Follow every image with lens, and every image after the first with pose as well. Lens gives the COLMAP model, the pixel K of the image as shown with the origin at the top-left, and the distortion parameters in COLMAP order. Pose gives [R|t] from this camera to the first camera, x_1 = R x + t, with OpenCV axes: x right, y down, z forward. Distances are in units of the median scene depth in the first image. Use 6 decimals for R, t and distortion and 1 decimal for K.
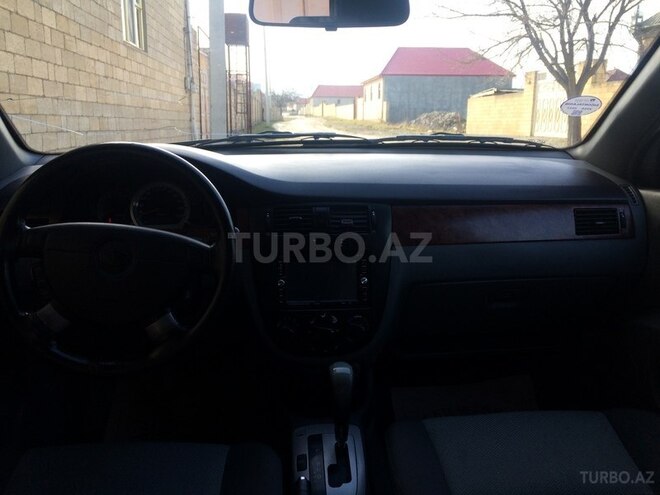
lens RADIAL K [[559.6, 0, 330.7], [0, 559.6, 249.1], [0, 0, 1]] dist [0.090867, -0.123678]
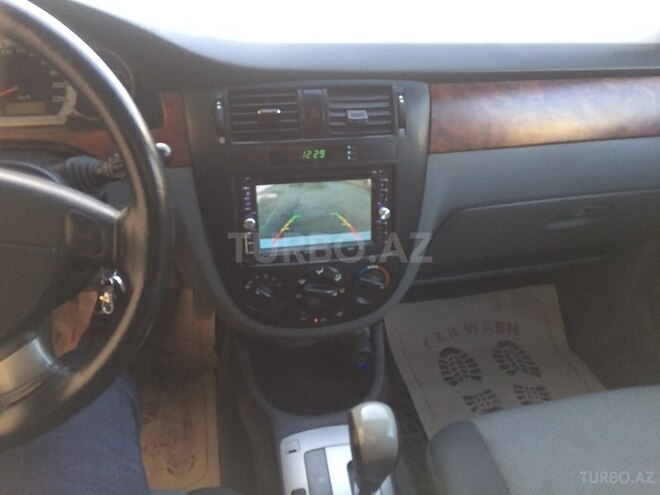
lens RADIAL K [[559.6, 0, 330.7], [0, 559.6, 249.1], [0, 0, 1]] dist [0.090867, -0.123678]
pose [[0.992790, -0.049887, 0.108988, -0.069000], [0.026436, 0.978014, 0.206857, -0.033959], [-0.116911, -0.202484, 0.972282, 0.404963]]
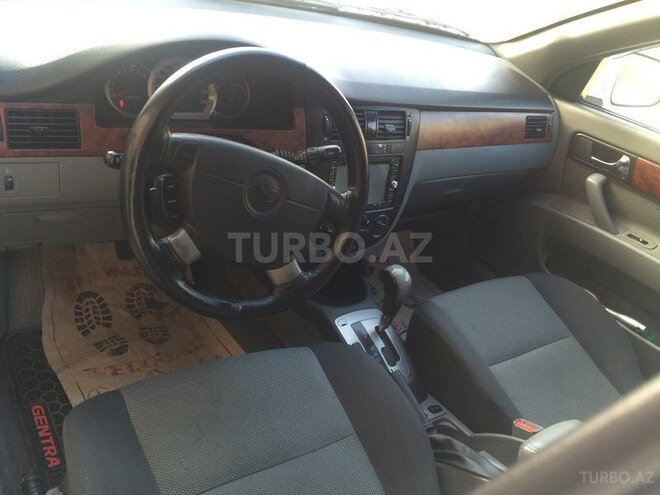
lens RADIAL K [[559.6, 0, 330.7], [0, 559.6, 249.1], [0, 0, 1]] dist [0.090867, -0.123678]
pose [[0.847668, -0.087699, 0.523228, -0.614106], [-0.062437, 0.962897, 0.262546, -0.096918], [-0.526840, -0.255221, 0.810742, 0.171336]]
